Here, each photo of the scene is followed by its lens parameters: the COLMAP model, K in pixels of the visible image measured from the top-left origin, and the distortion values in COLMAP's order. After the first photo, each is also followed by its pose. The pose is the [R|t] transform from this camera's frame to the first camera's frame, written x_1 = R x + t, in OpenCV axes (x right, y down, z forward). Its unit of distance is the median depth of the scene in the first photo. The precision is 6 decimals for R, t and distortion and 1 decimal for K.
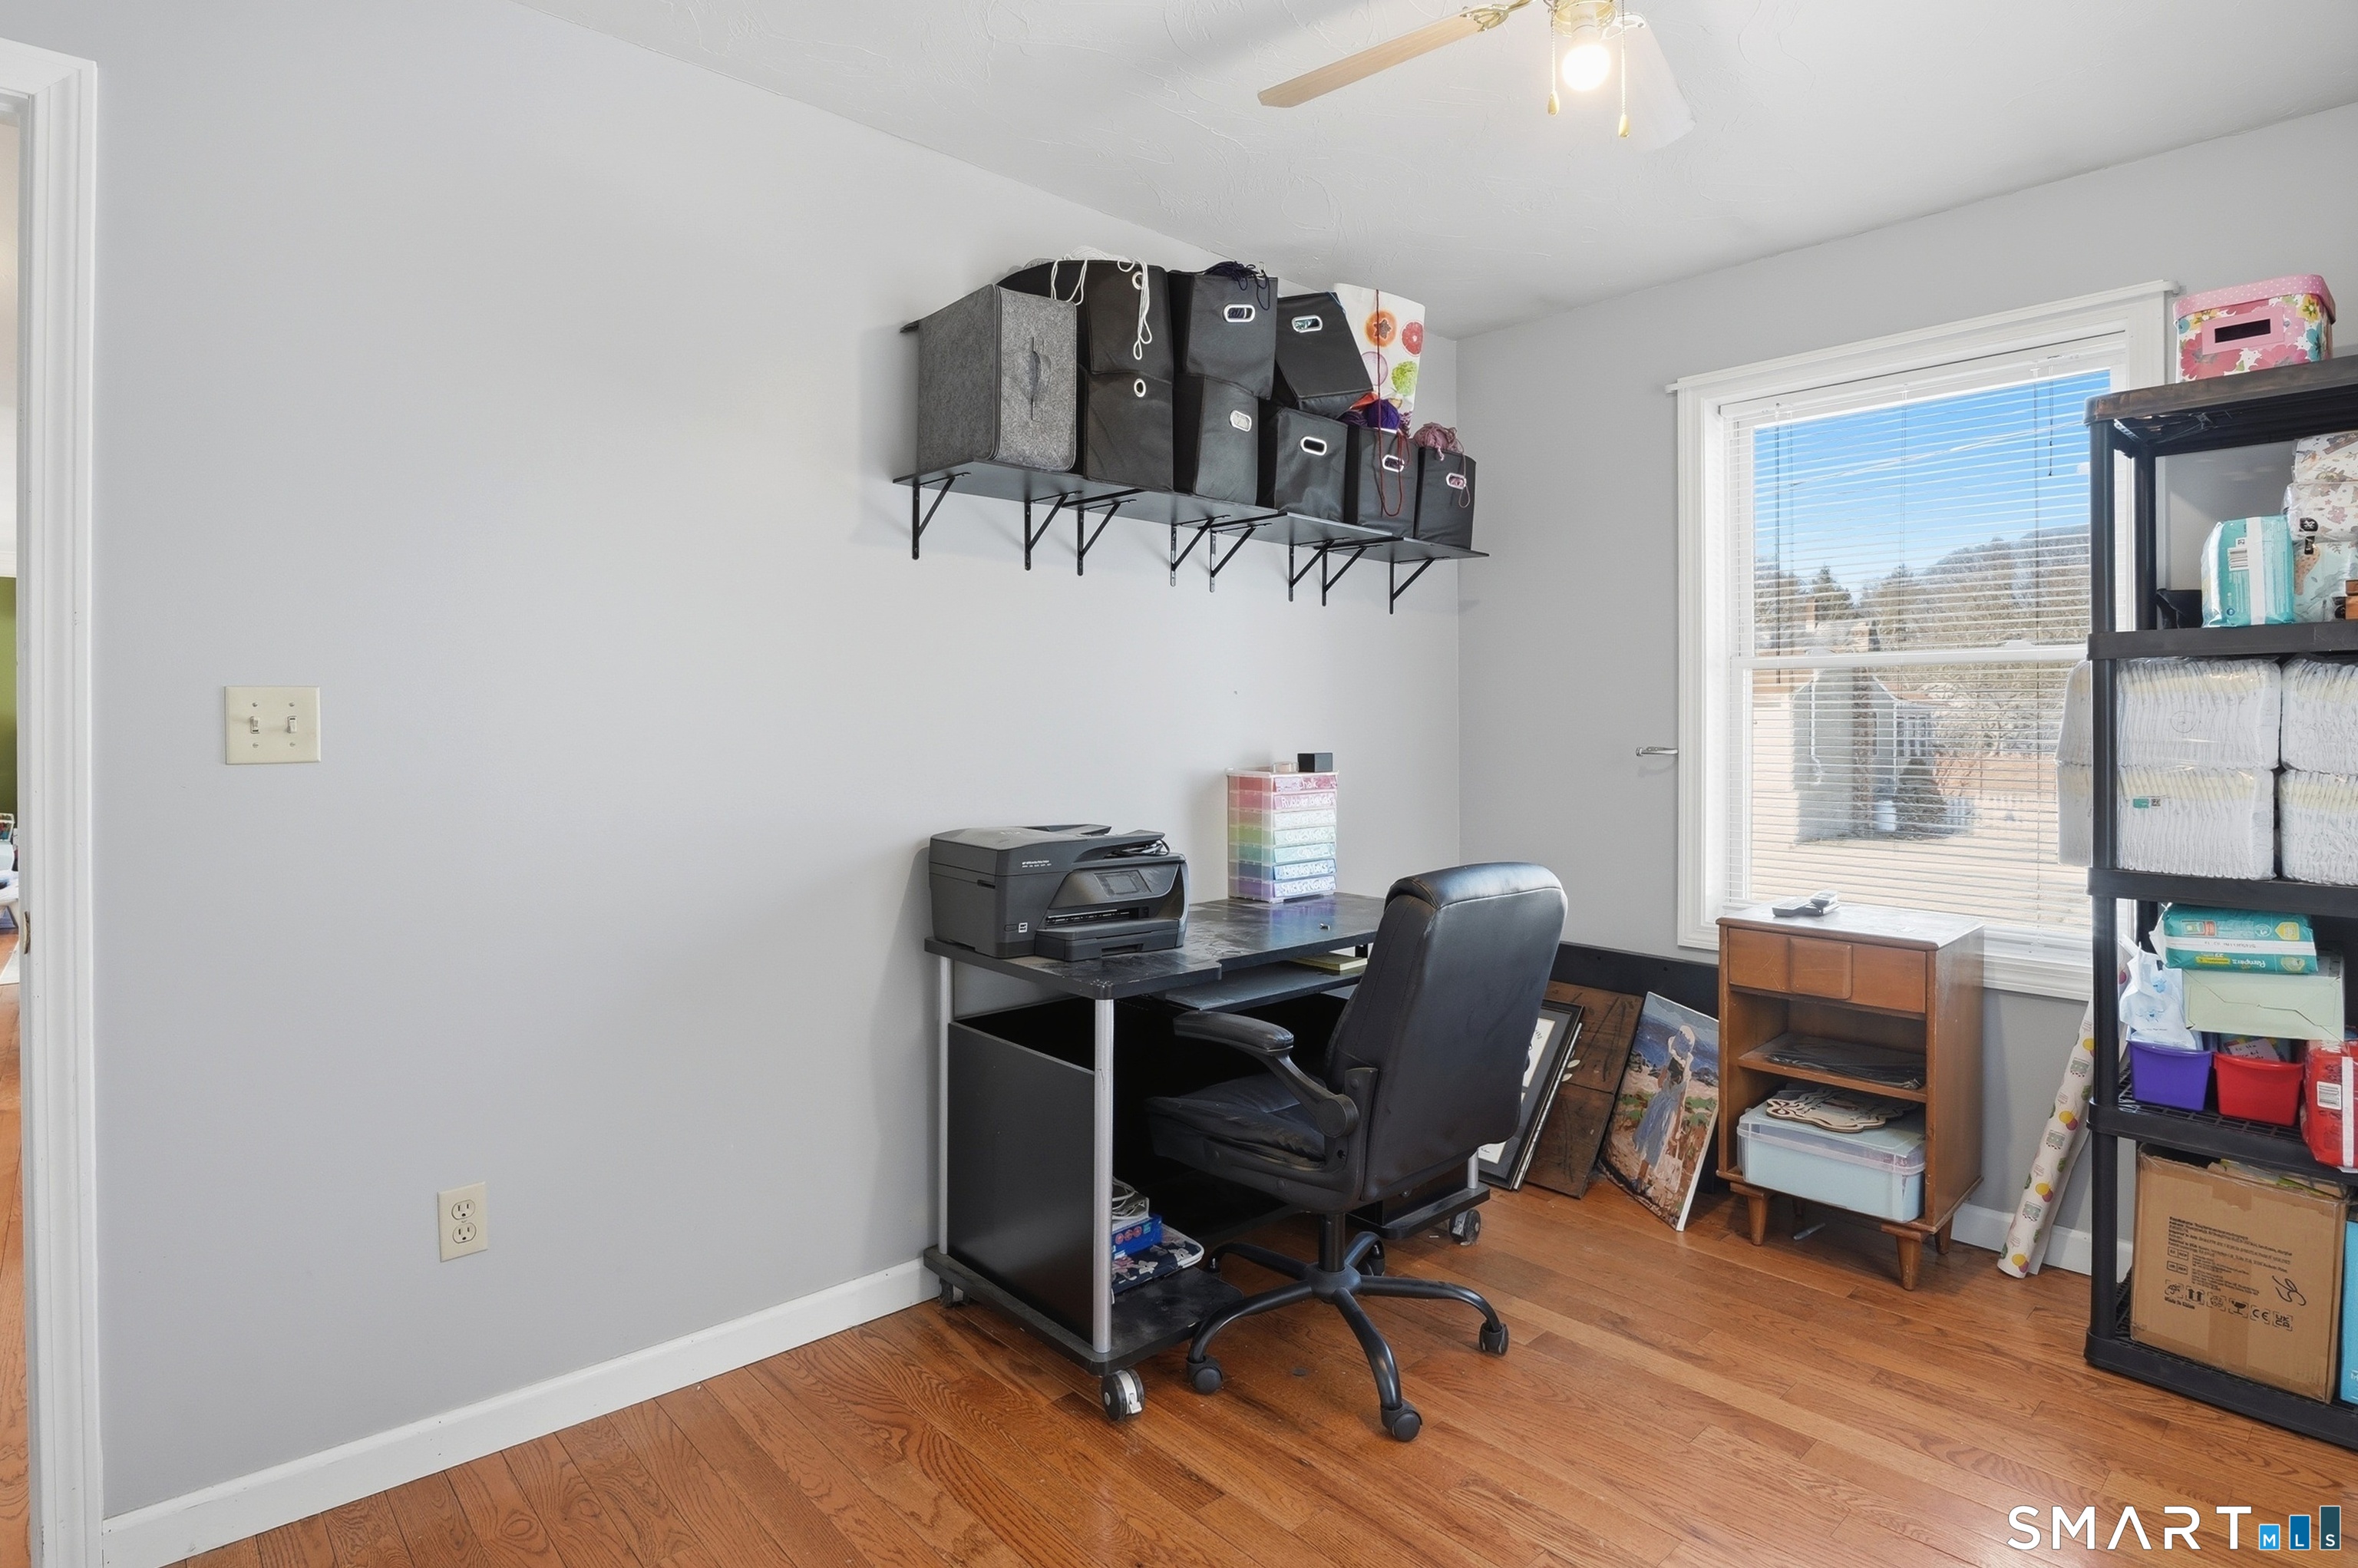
lens RADIAL K [[1193.7, 0, 1165.8], [0, 1193.7, 755.6], [0, 0, 1]] dist [-0.023391, -0.000238]
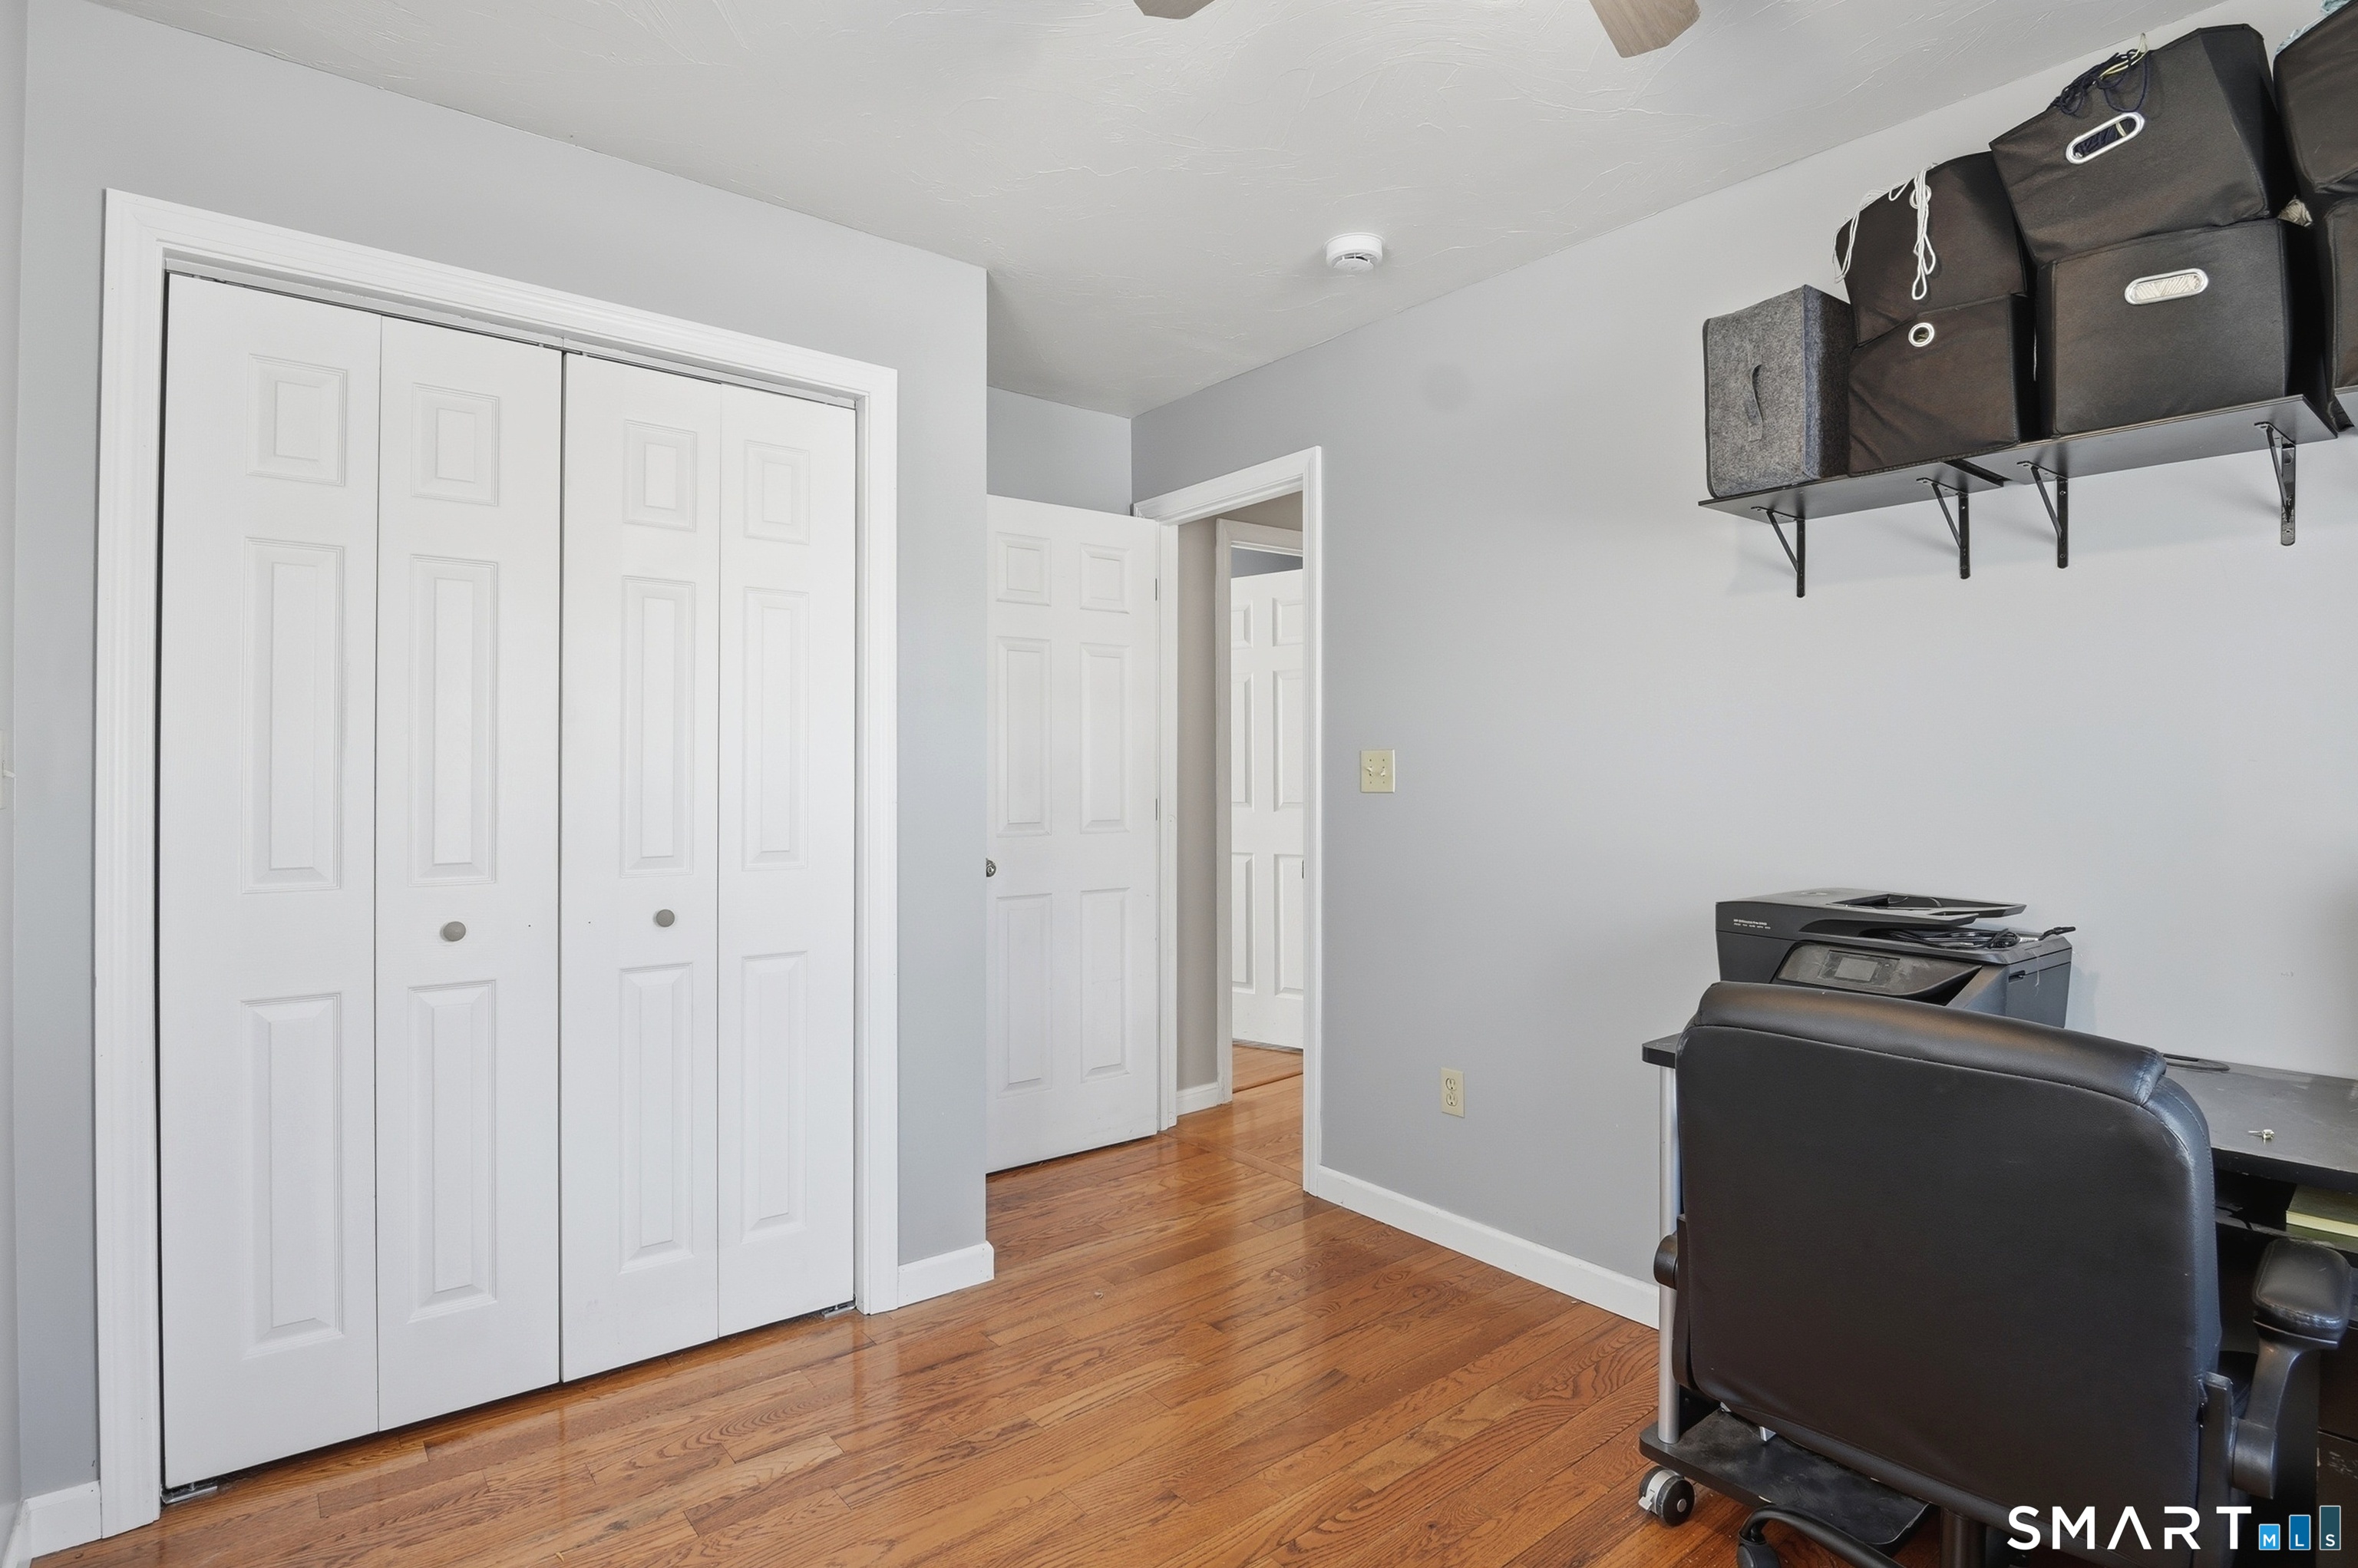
lens RADIAL K [[1158.4, 0, 1179.0], [0, 1158.4, 784.0], [0, 0, 1]] dist [-0.033690, -0.000484]
pose [[-0.053539, 0.003313, -0.998560, 0.743898], [-0.029574, 0.999551, 0.004902, -0.004823], [0.998128, 0.029794, -0.053417, 0.565281]]
